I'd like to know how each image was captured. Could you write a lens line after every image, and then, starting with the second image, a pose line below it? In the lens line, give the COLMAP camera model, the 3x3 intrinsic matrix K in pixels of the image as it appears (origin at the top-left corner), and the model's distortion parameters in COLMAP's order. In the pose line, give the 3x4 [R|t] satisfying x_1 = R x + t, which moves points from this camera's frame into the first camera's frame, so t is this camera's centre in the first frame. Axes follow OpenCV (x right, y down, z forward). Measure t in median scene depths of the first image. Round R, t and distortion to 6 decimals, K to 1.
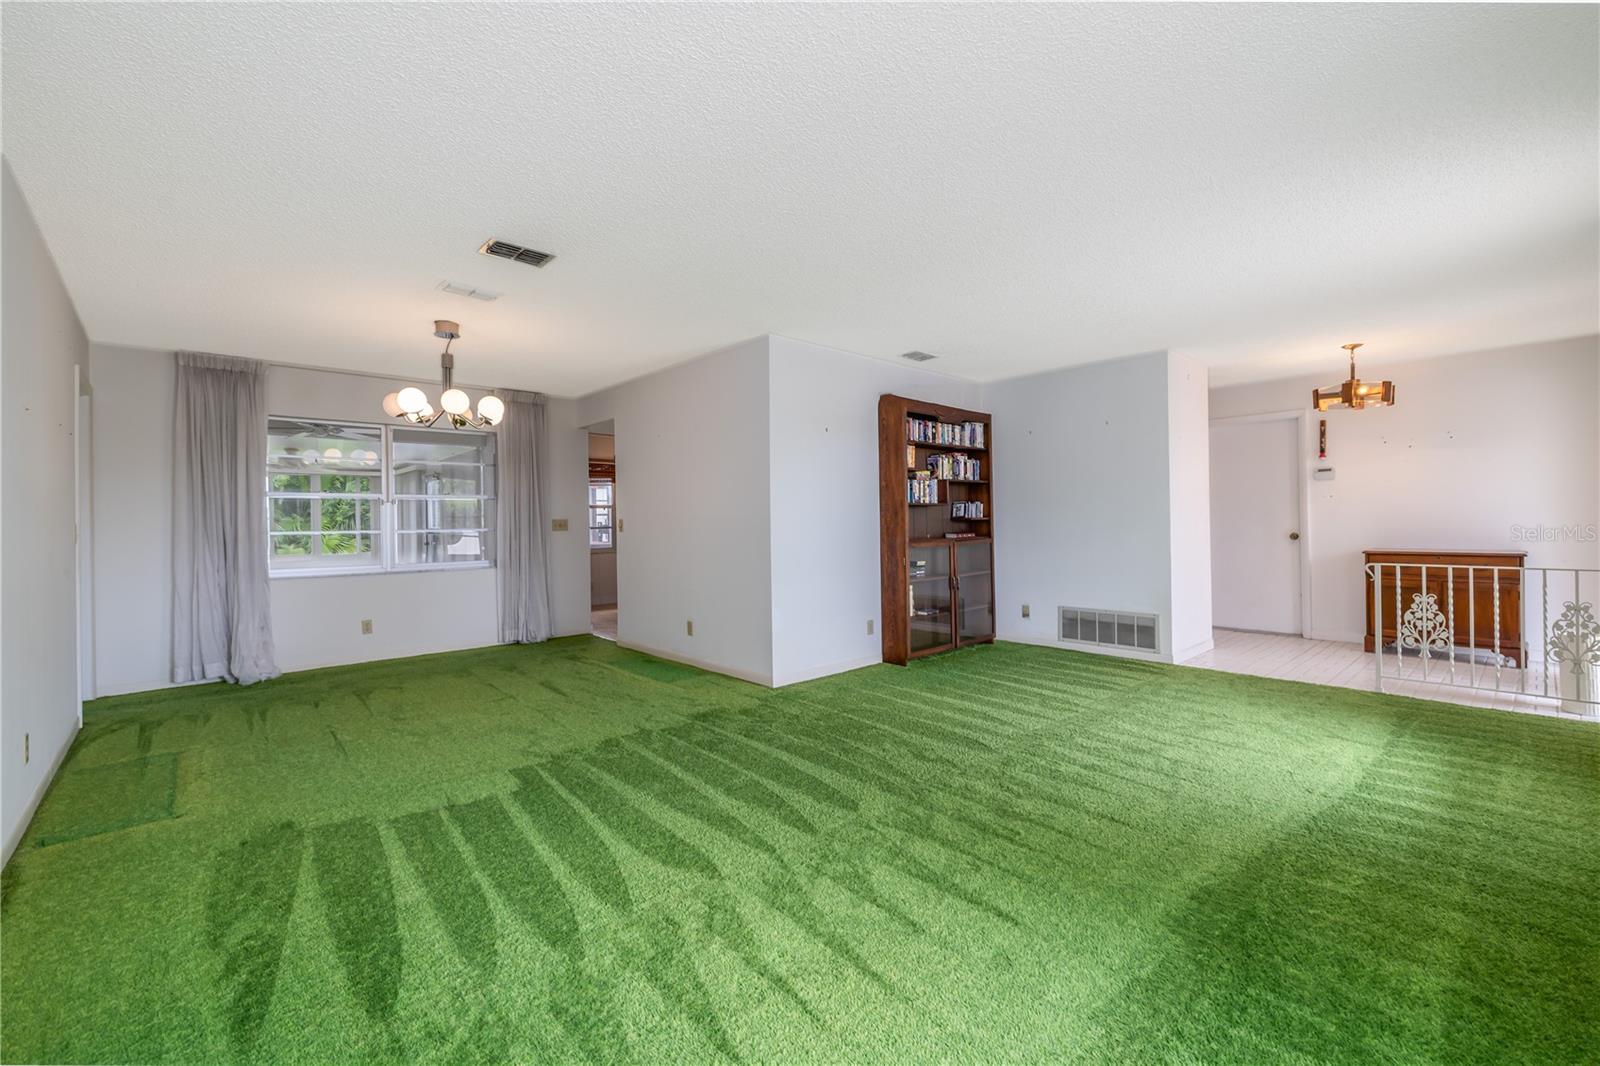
lens RADIAL K [[668.0, 0, 795.1], [0, 668.0, 525.2], [0, 0, 1]] dist [0.004557, 0.000158]
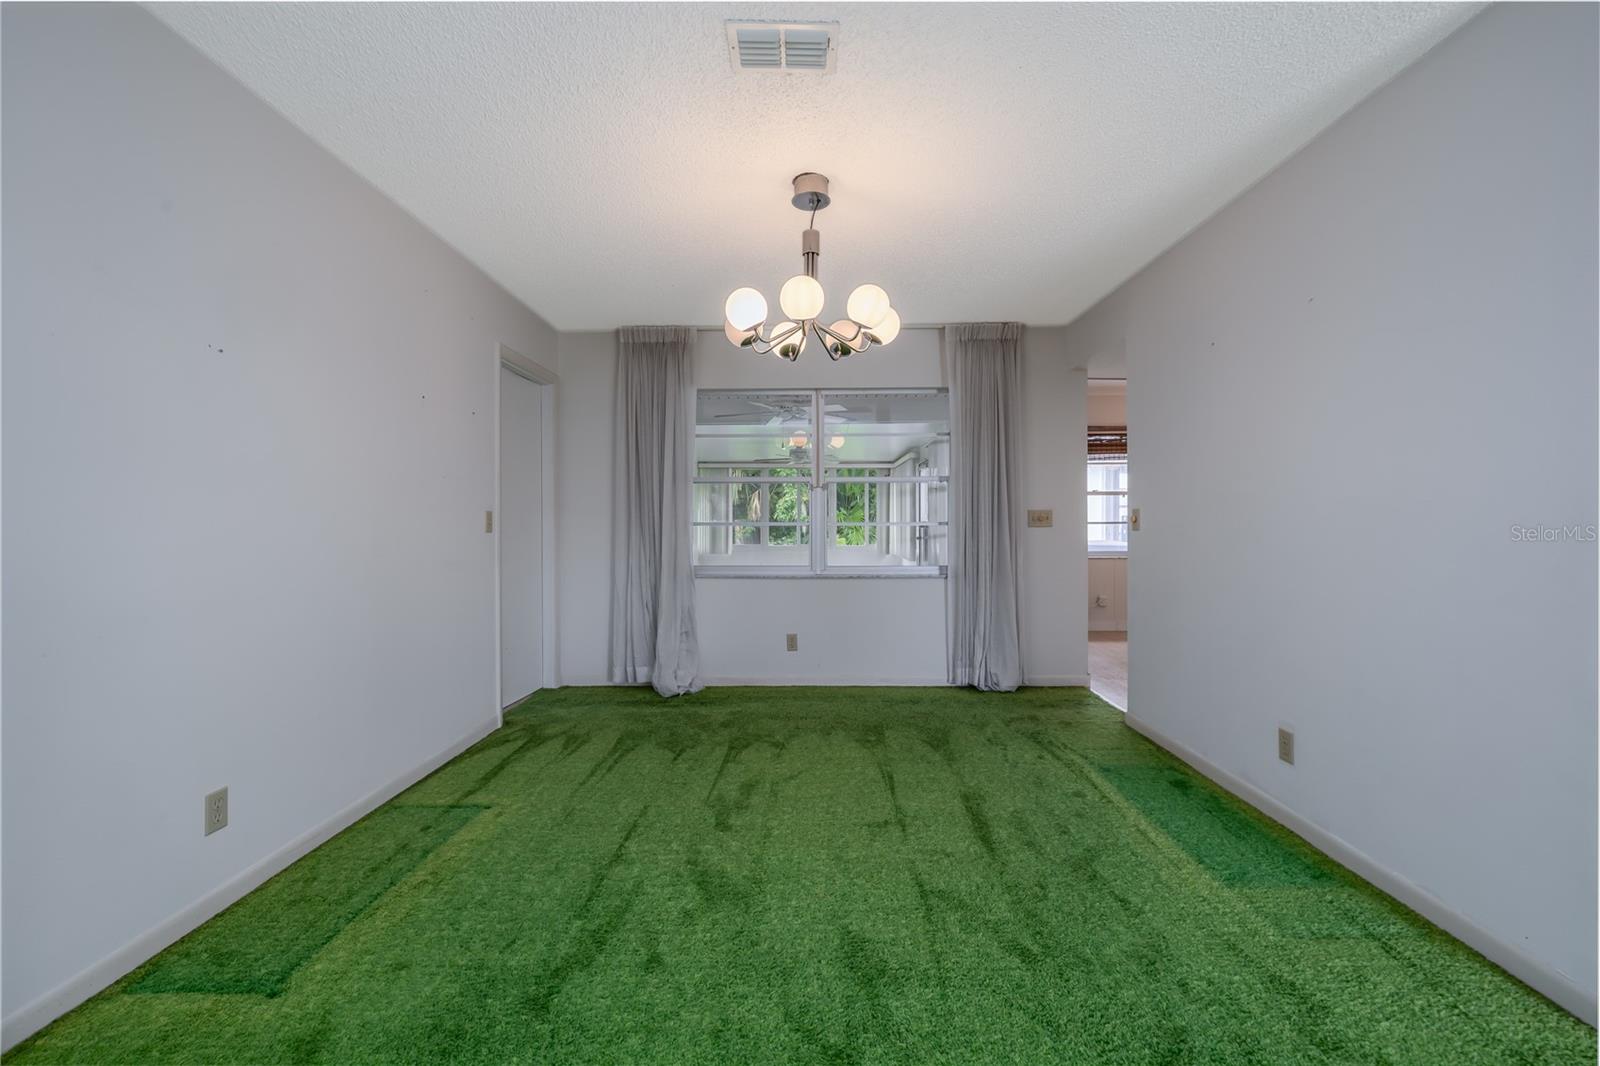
lens RADIAL K [[668.0, 0, 792.2], [0, 668.0, 521.4], [0, 0, 1]] dist [0.004557, 0.000158]
pose [[0.722186, 0.011593, -0.691602, -0.090283], [-0.010209, 0.999929, 0.006100, 0.001936], [0.691624, 0.002655, 0.722253, 0.455978]]
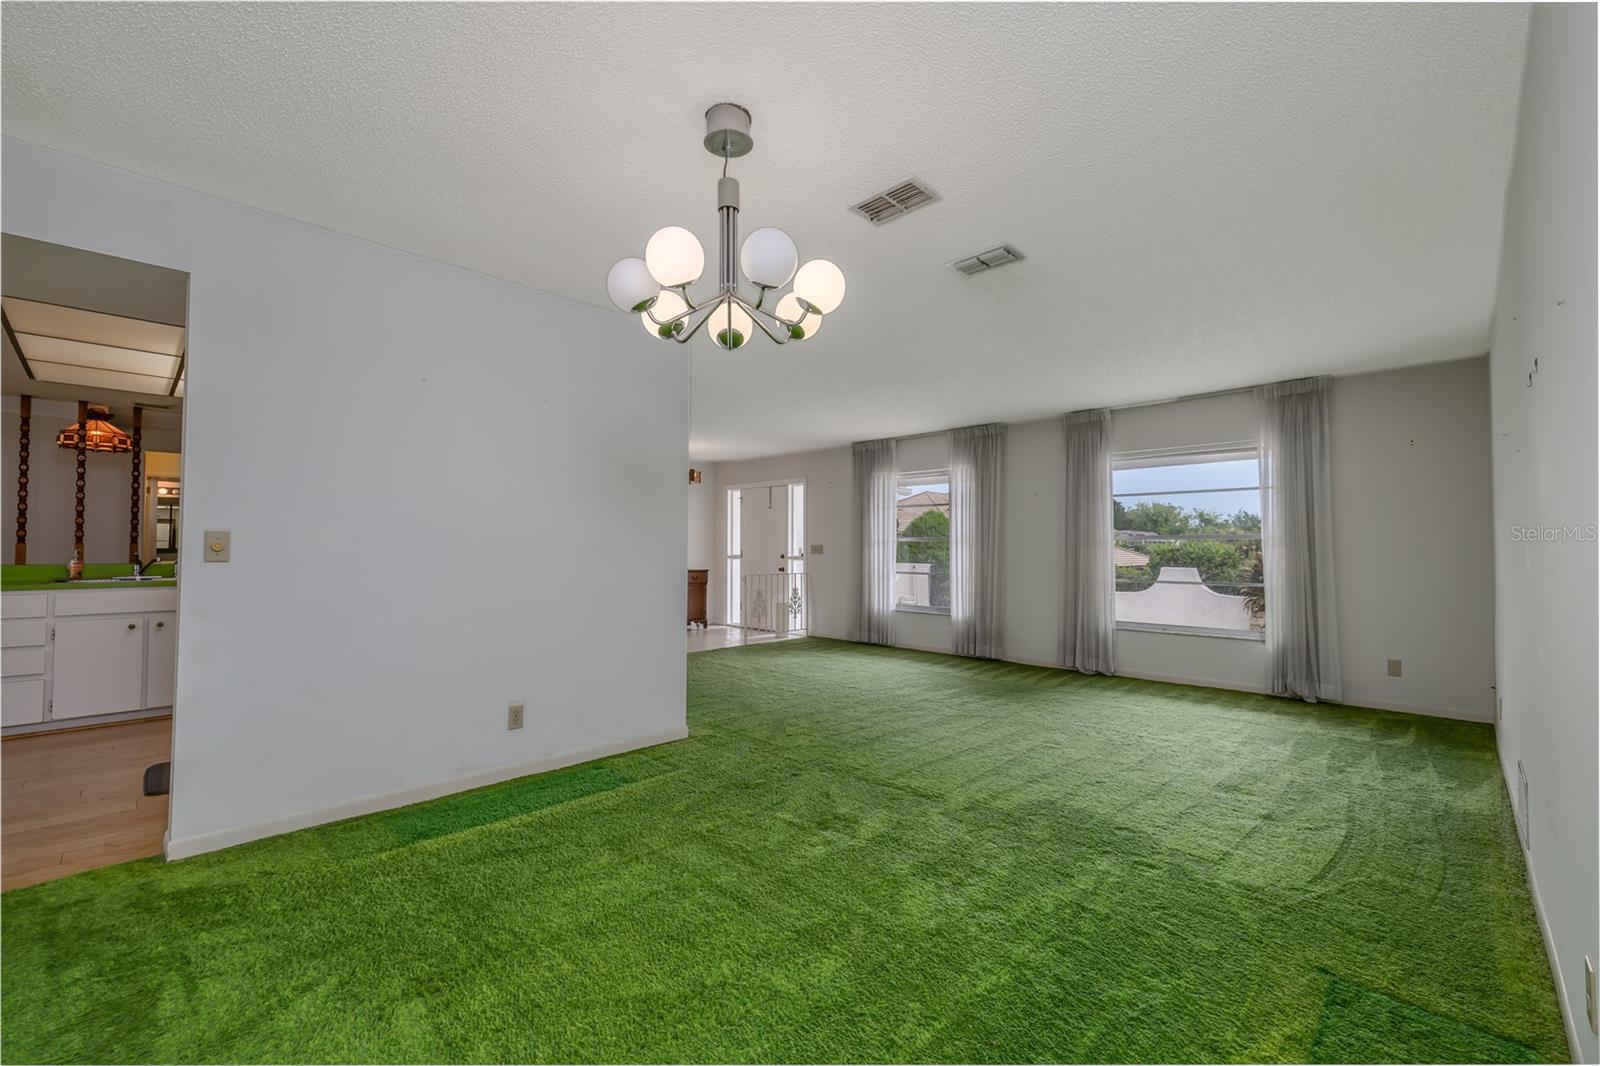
lens RADIAL K [[668.0, 0, 798.2], [0, 668.0, 536.9], [0, 0, 1]] dist [0.004557, 0.000158]
pose [[-0.055175, 0.032694, 0.997941, -0.834620], [0.001715, 0.999465, -0.032649, 0.009284], [-0.998475, -0.000090, -0.055202, 0.814186]]
